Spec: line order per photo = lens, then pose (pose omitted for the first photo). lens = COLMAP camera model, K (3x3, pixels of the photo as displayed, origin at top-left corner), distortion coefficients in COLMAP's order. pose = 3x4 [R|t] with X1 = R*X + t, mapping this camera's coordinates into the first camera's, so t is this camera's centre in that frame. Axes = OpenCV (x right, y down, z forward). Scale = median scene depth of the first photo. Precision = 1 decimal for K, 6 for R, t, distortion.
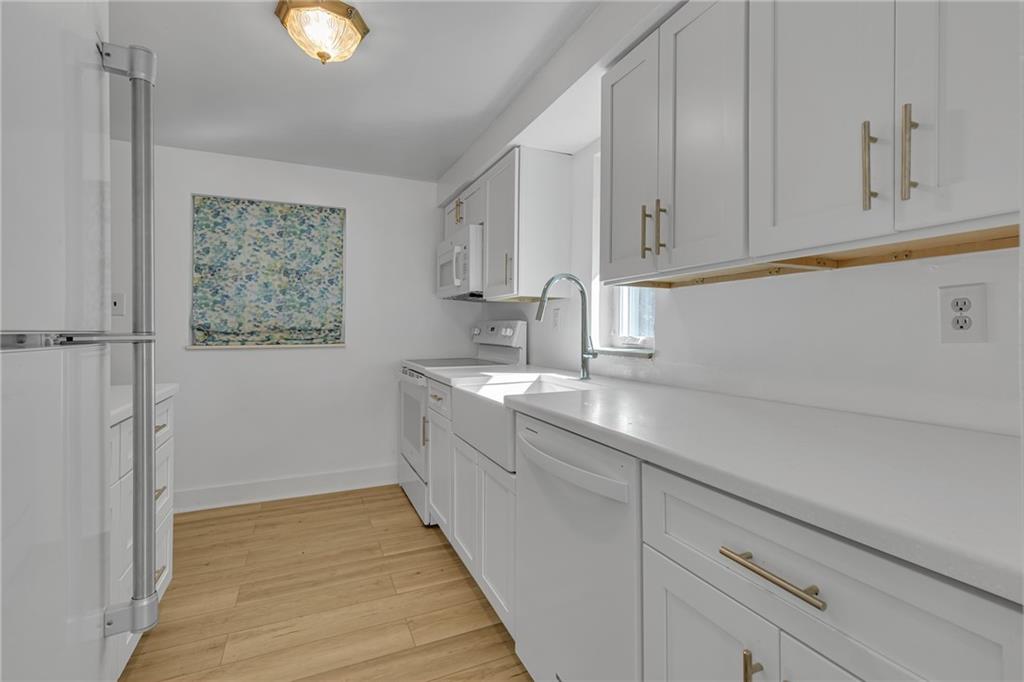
lens RADIAL K [[468.1, 0, 518.6], [0, 468.1, 330.6], [0, 0, 1]] dist [0.000288, 0.000293]
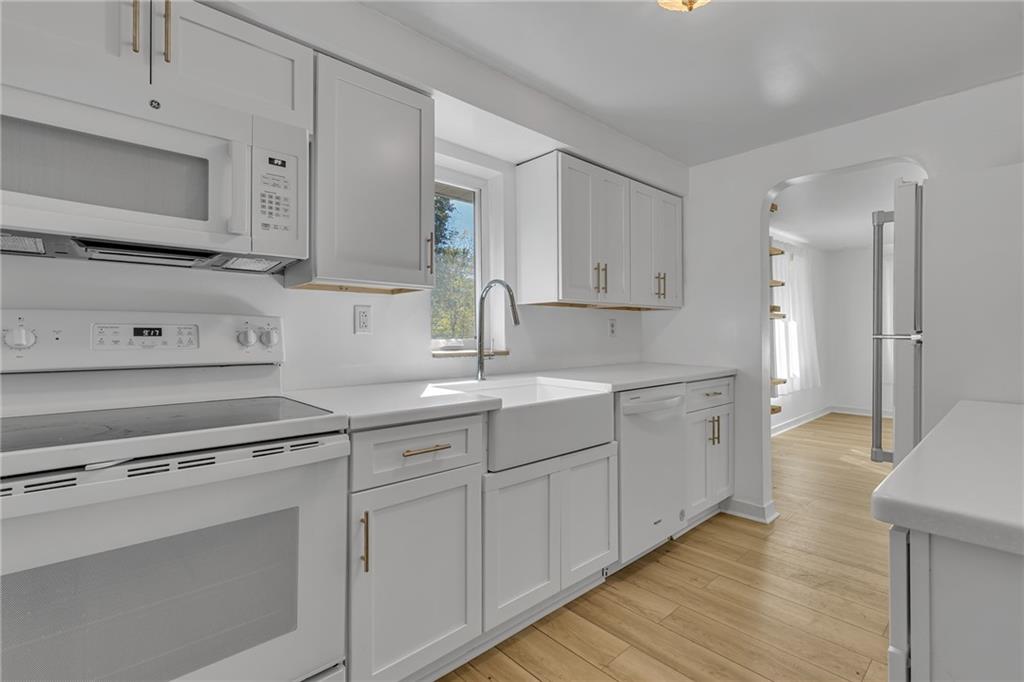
lens RADIAL K [[468.1, 0, 518.6], [0, 468.1, 330.6], [0, 0, 1]] dist [0.000288, 0.000293]
pose [[-0.319748, 0.003022, 0.947498, -1.087025], [0.000761, 0.999995, -0.002933, -0.006919], [-0.947502, -0.000217, -0.319749, 1.528817]]
